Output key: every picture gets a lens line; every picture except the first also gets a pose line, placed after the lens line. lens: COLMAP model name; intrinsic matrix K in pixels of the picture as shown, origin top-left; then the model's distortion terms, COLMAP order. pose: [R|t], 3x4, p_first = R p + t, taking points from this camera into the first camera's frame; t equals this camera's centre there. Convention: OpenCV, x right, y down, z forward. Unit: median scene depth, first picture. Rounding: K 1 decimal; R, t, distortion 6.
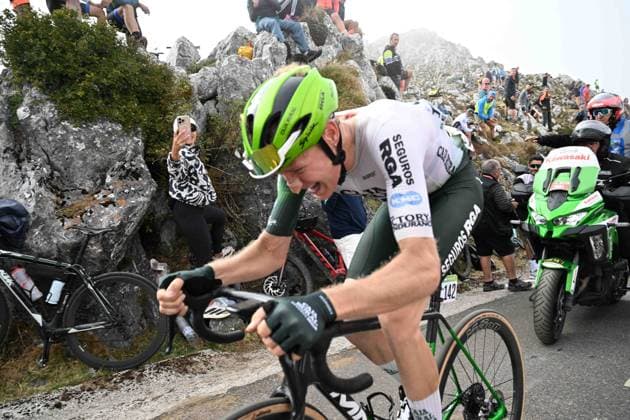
lens RADIAL K [[420.7, 0, 312.5], [0, 420.7, 213.6], [0, 0, 1]] dist [-0.001188, 0.000254]
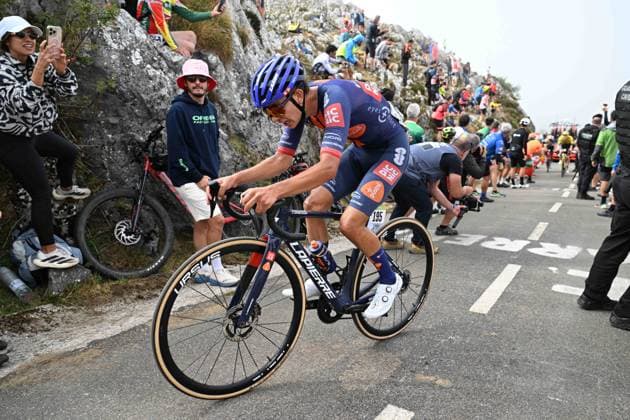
lens RADIAL K [[475.8, 0, 313.5], [0, 475.8, 213.0], [0, 0, 1]] dist [-0.006230, -0.002697]
pose [[0.938105, 0.014796, 0.346034, -0.062116], [-0.051528, 0.993931, 0.097193, 0.018634], [-0.342496, -0.109007, 0.933174, -0.024636]]
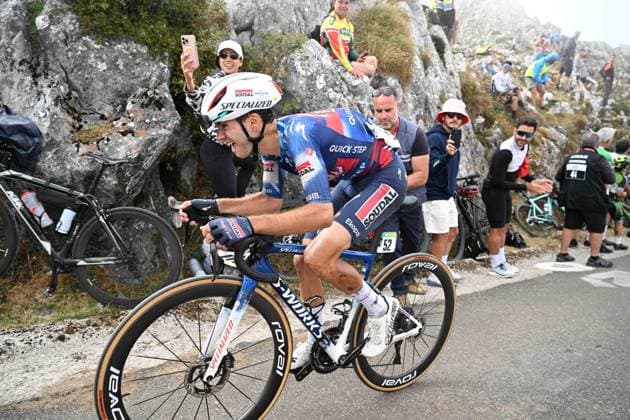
lens RADIAL K [[420.7, 0, 313.0], [0, 420.7, 211.5], [0, 0, 1]] dist [-0.001188, 0.000254]
pose [[0.992539, 0.114316, -0.042414, -0.014357], [-0.108880, 0.987530, 0.113711, -0.001403], [0.054884, -0.108245, 0.992608, 0.059834]]
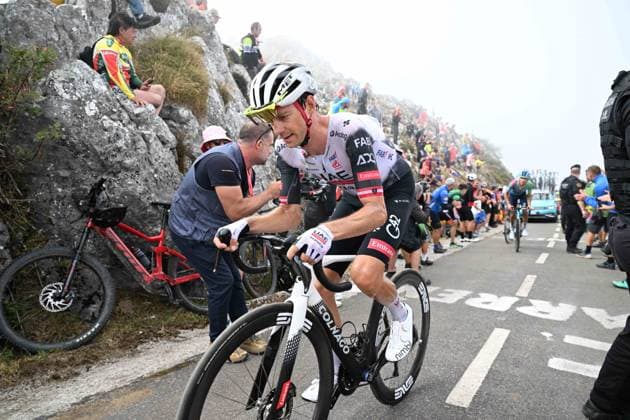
lens RADIAL K [[420.7, 0, 314.7], [0, 420.7, 210.9], [0, 0, 1]] dist [-0.001188, 0.000254]
pose [[0.944651, 0.047323, 0.324647, 0.081356], [-0.044226, 0.998878, -0.016915, 0.010512], [-0.325083, 0.001620, 0.945684, 0.117800]]
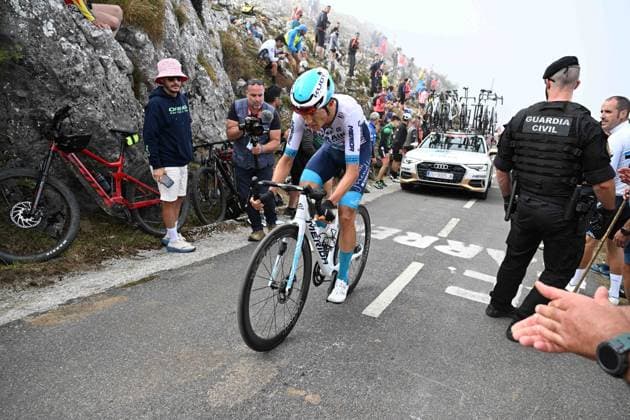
lens RADIAL K [[441.1, 0, 315.0], [0, 441.1, 212.1], [0, 0, 1]] dist [-0.009108, 0.003556]
pose [[0.891387, 0.048911, 0.450597, 0.021159], [-0.125617, 0.981875, 0.141921, -0.019993], [-0.435488, -0.183109, 0.881375, -0.000348]]
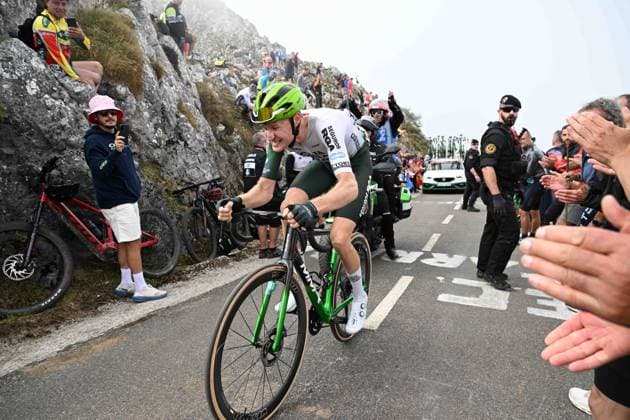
lens RADIAL K [[420.7, 0, 314.5], [0, 420.7, 212.5], [0, 0, 1]] dist [-0.001188, 0.000254]
pose [[0.876949, -0.003742, 0.480569, 0.018781], [-0.027441, 0.997948, 0.057845, 0.003321], [-0.479799, -0.063914, 0.875047, 0.006299]]
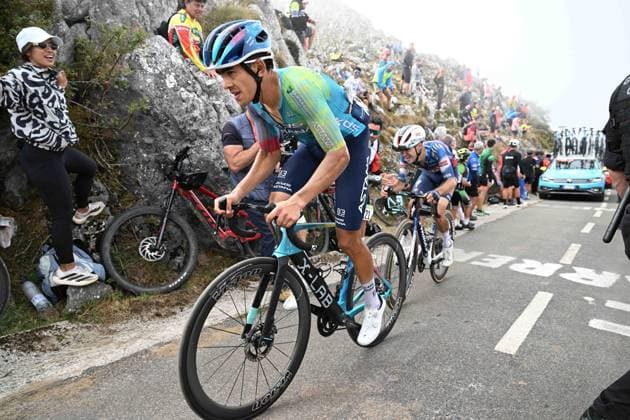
lens RADIAL K [[420.7, 0, 313.9], [0, 420.7, 211.9], [0, 0, 1]] dist [-0.001188, 0.000254]
pose [[0.967275, 0.042425, 0.250157, 0.011398], [-0.064168, 0.994775, 0.079407, 0.004457], [-0.245481, -0.092860, 0.964943, 0.063053]]
